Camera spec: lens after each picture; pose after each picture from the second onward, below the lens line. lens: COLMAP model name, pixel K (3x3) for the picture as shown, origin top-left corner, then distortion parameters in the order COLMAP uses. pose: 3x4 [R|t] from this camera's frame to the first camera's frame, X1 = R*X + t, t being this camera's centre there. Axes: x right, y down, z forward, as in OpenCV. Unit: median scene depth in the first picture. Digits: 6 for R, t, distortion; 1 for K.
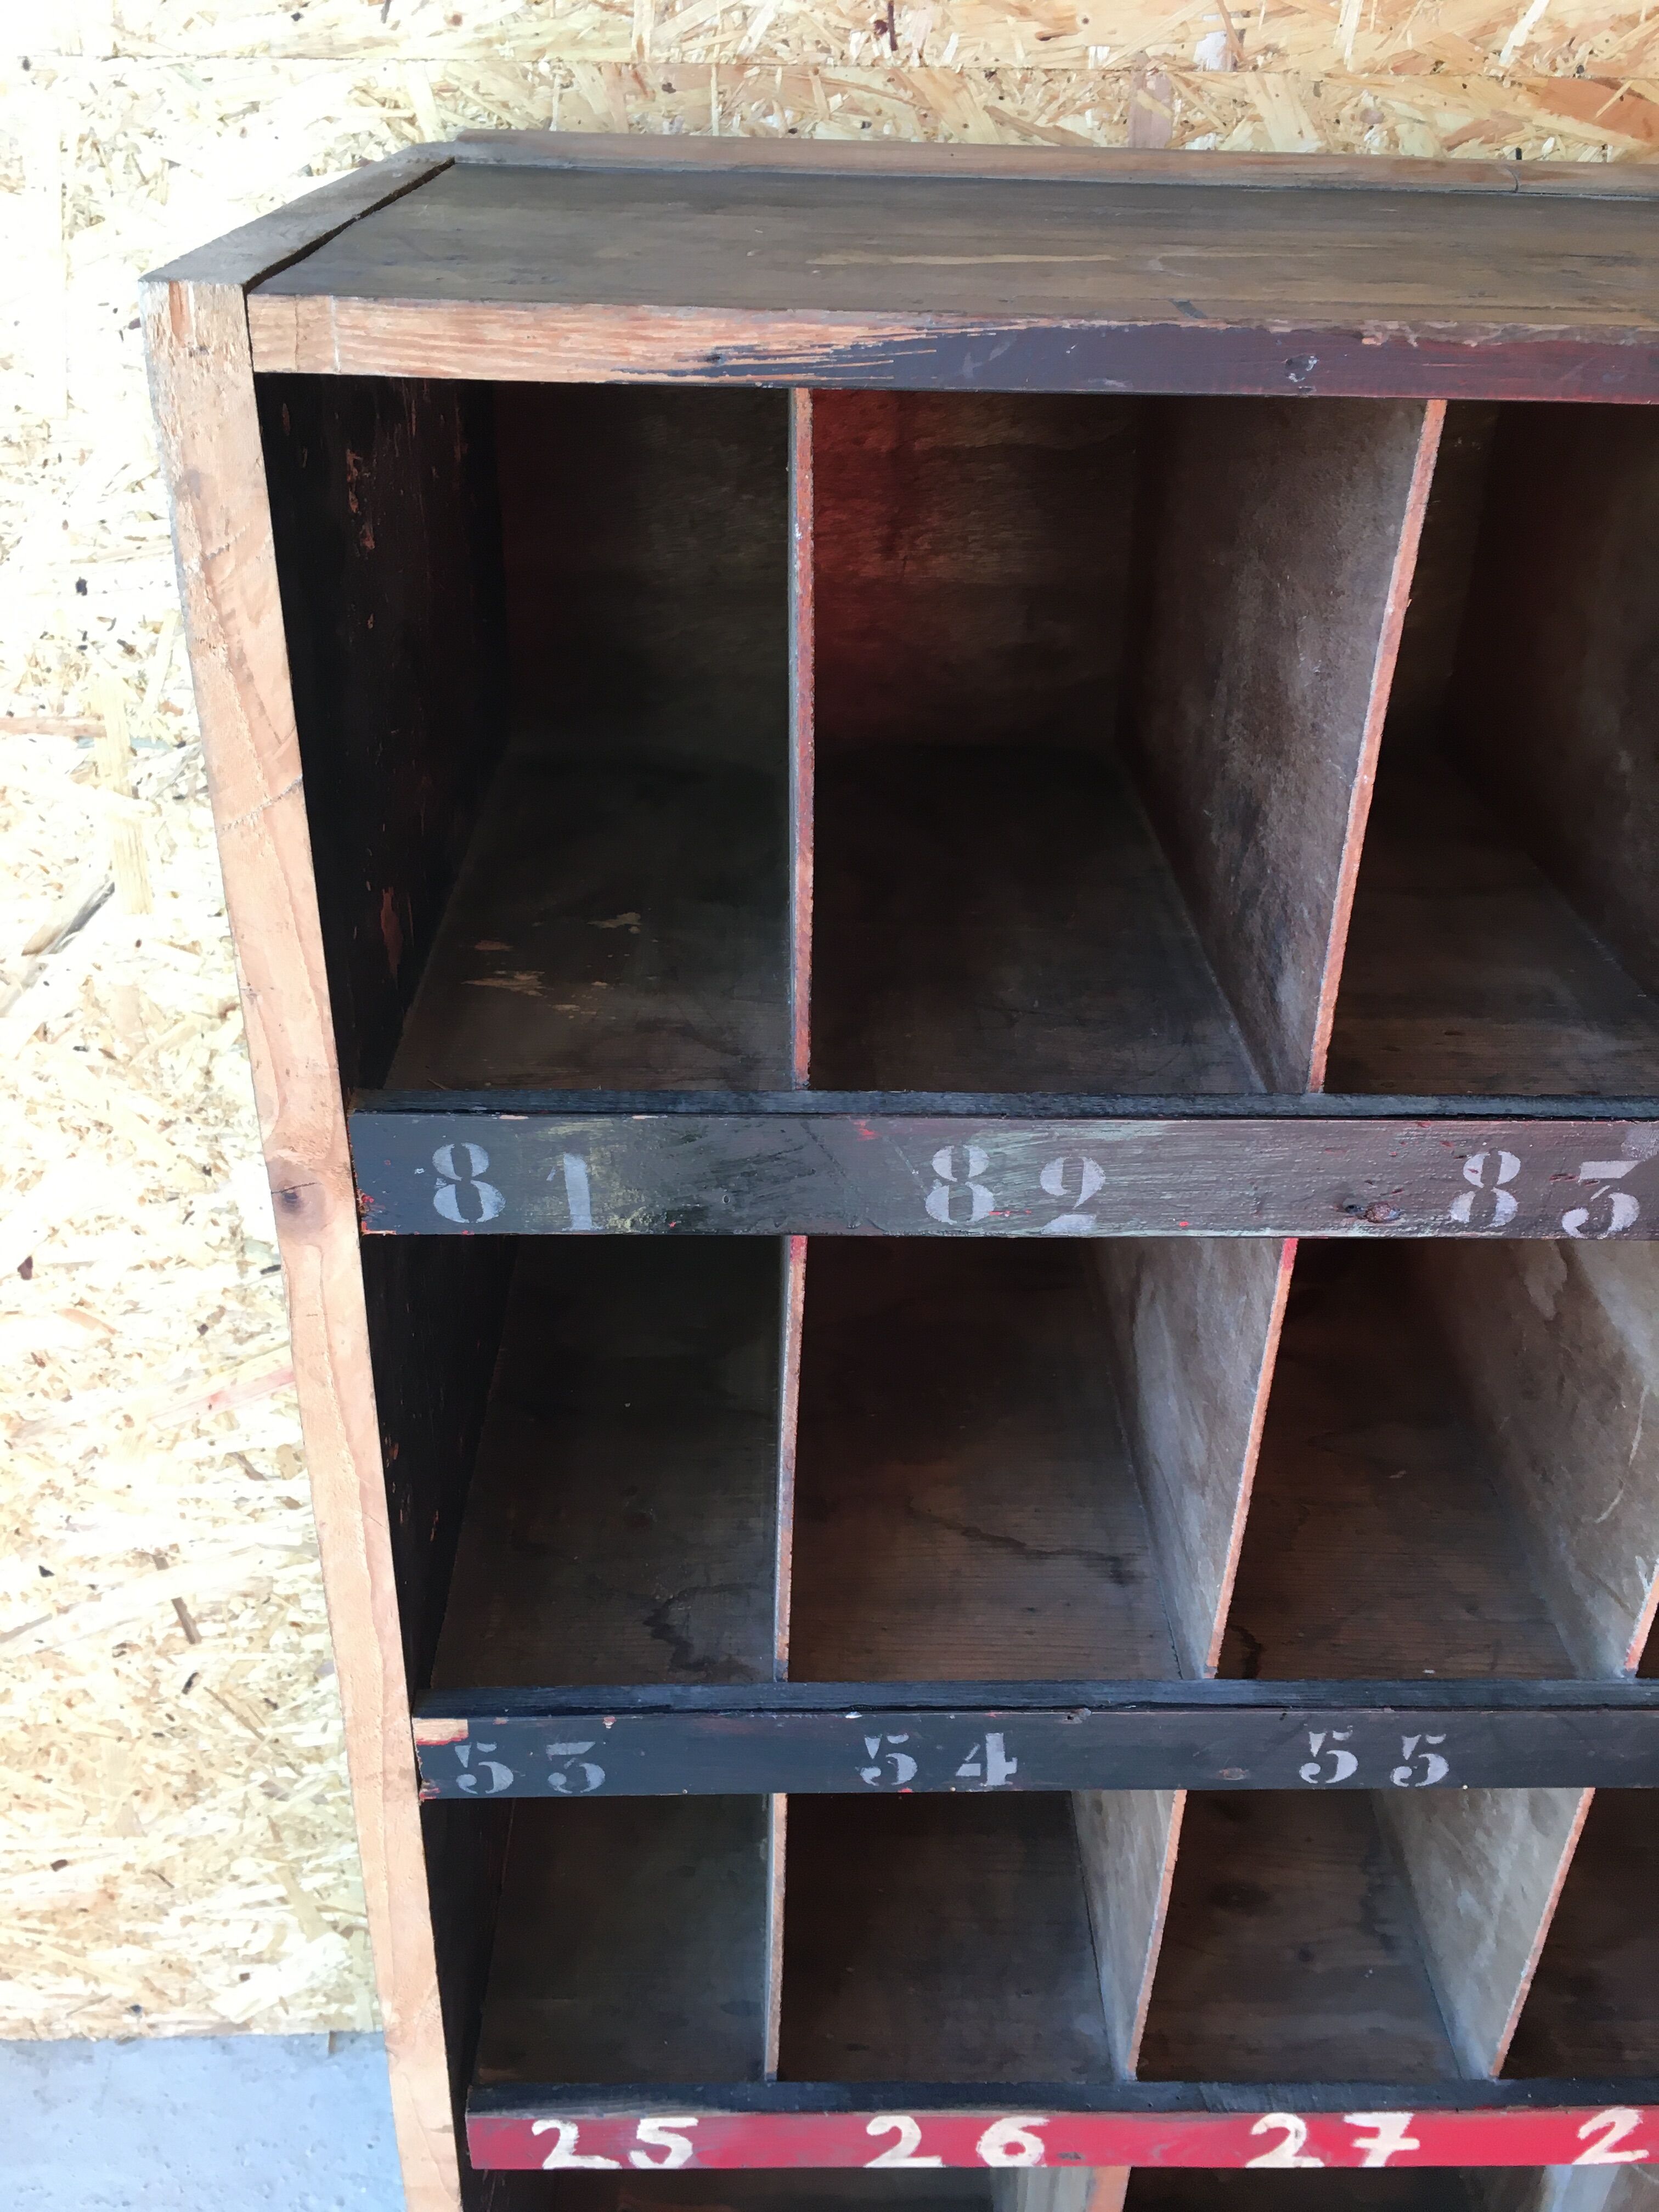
lens RADIAL K [[1863.0, 0, 826.1], [0, 1863.0, 1091.0], [0, 0, 1]] dist [0.078266, -0.112265]
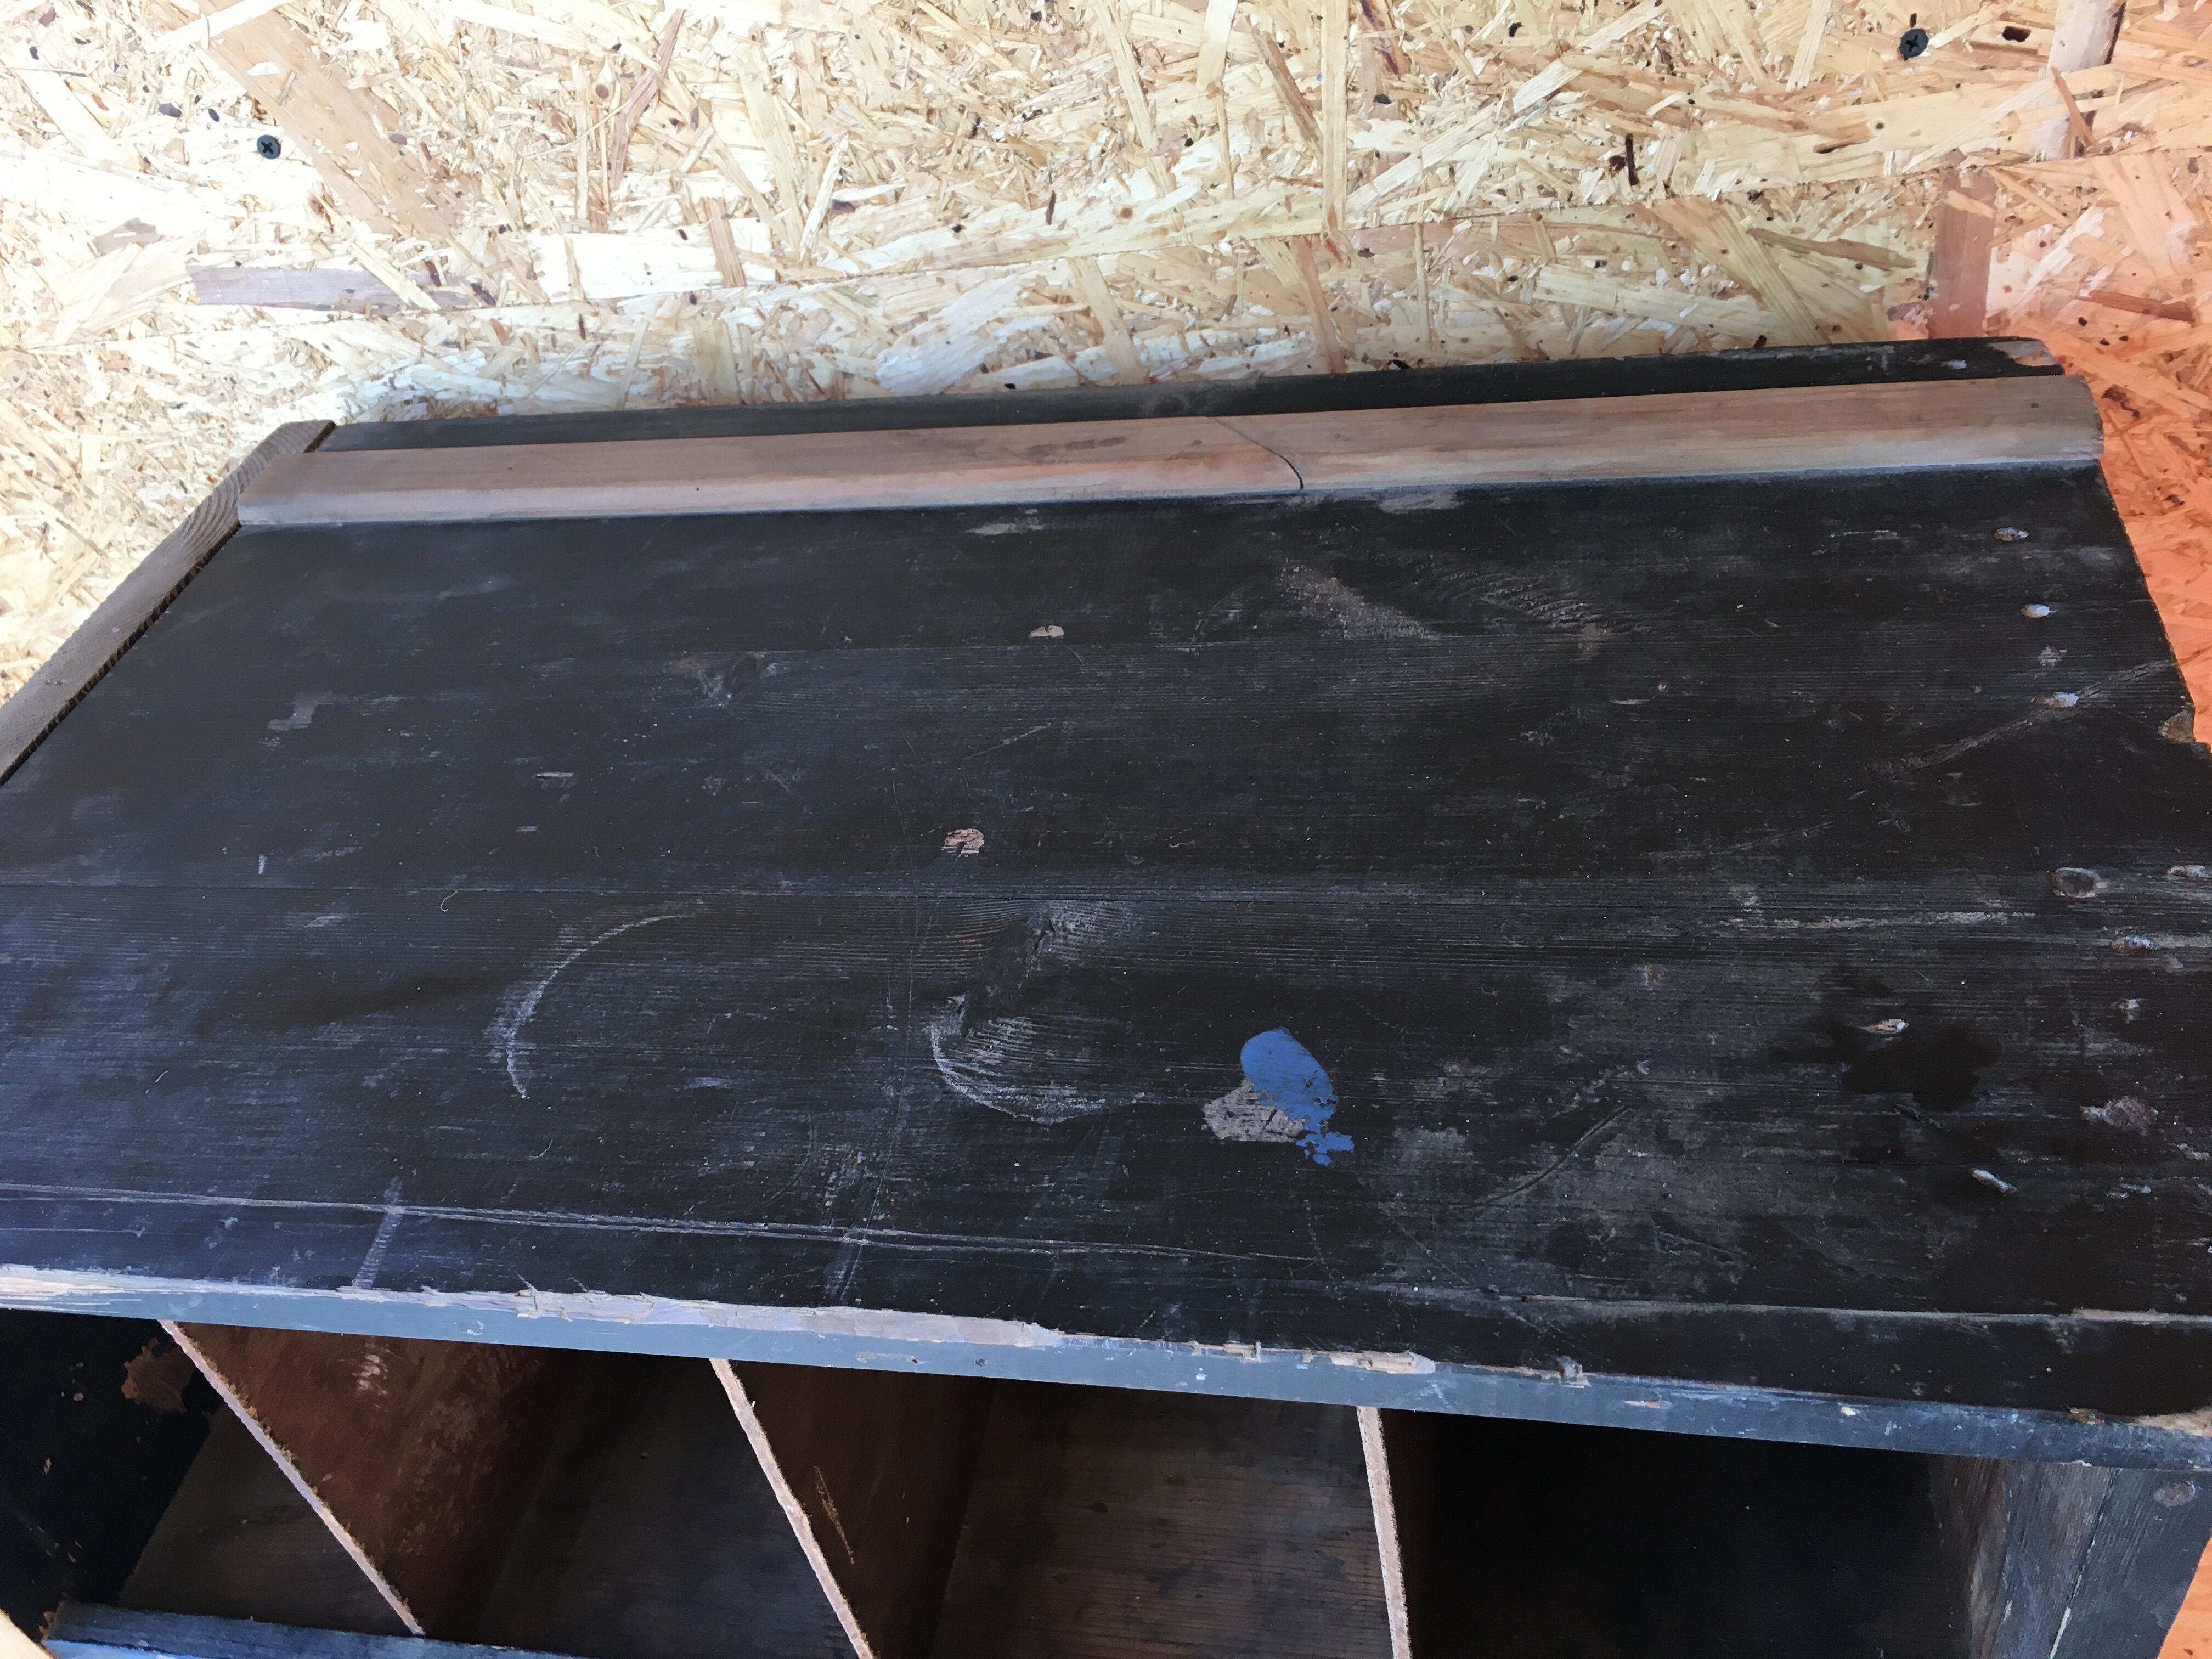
lens RADIAL K [[1863.0, 0, 1100.7], [0, 1863.0, 803.1], [0, 0, 1]] dist [0.078266, -0.112265]
pose [[0.968089, -0.022009, -0.249637, 0.009190], [0.065488, 0.983740, 0.167233, -0.432460], [0.241897, -0.178245, 0.953790, 0.091393]]
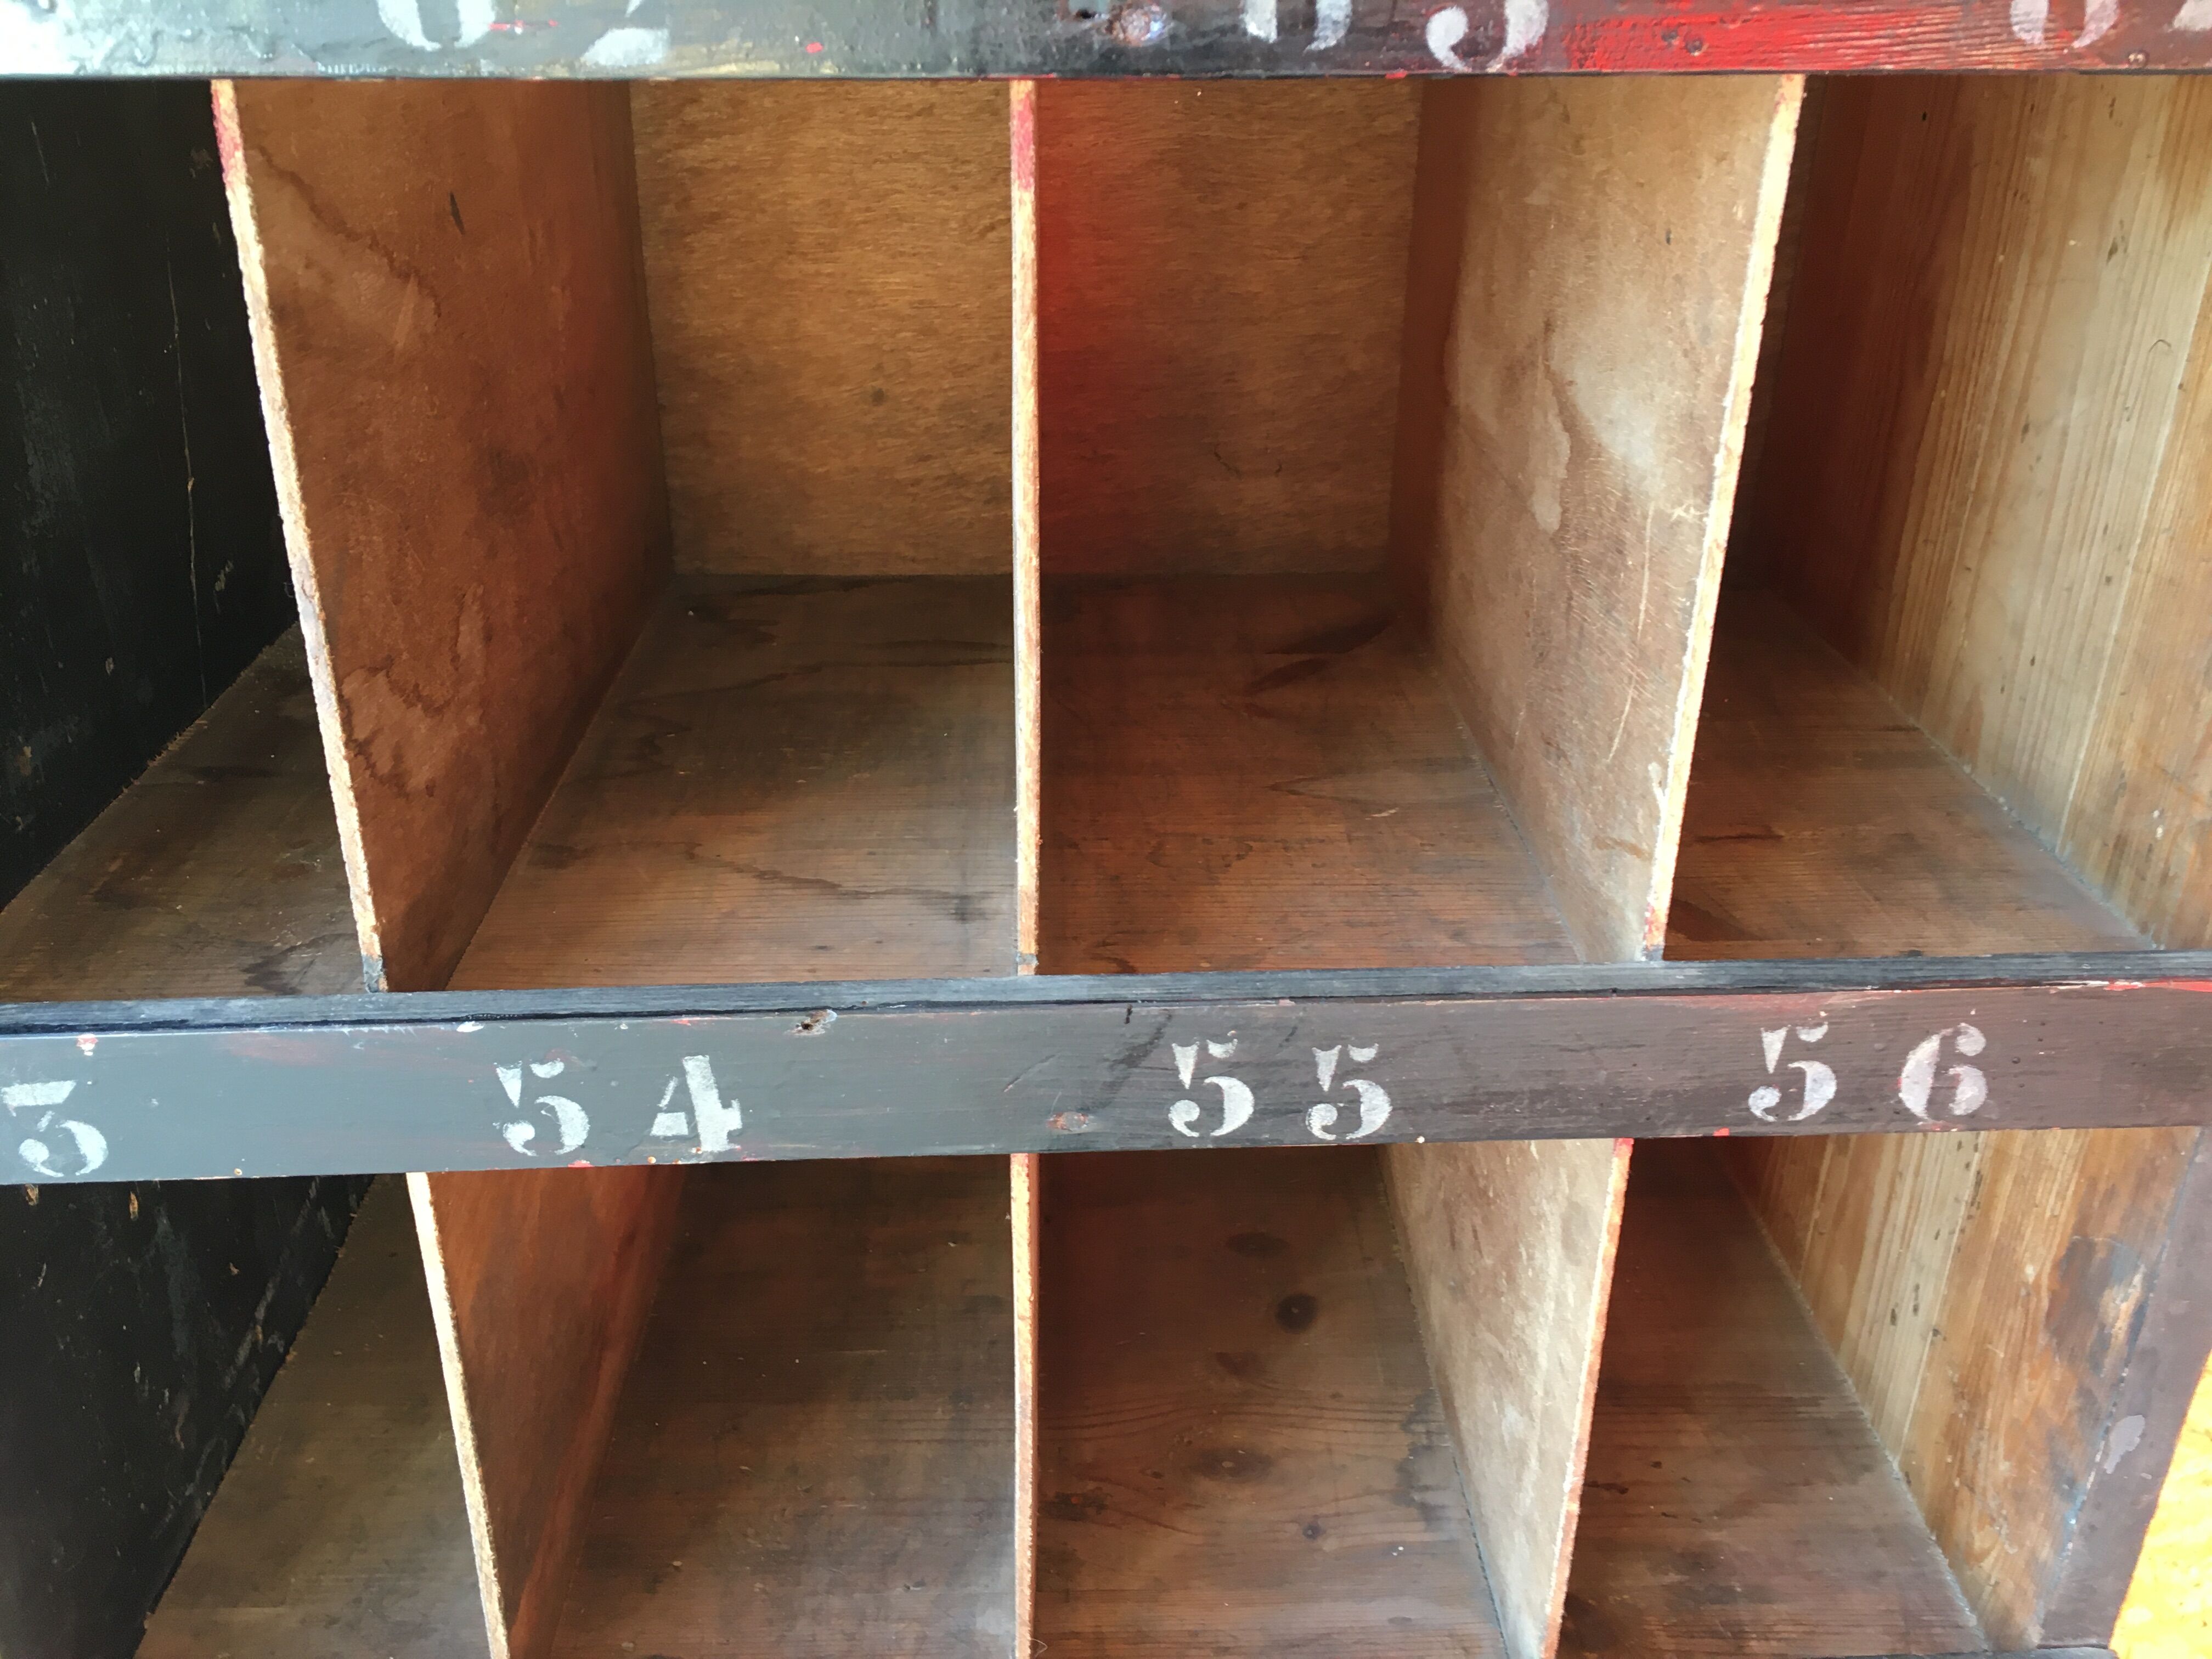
lens RADIAL K [[1863.0, 0, 1103.1], [0, 1863.0, 828.2], [0, 0, 1]] dist [0.078266, -0.112265]
pose [[0.999717, -0.023762, 0.001147, 0.203706], [0.023782, 0.997040, -0.073110, 0.272713], [0.000594, 0.073116, 0.997323, 0.293509]]
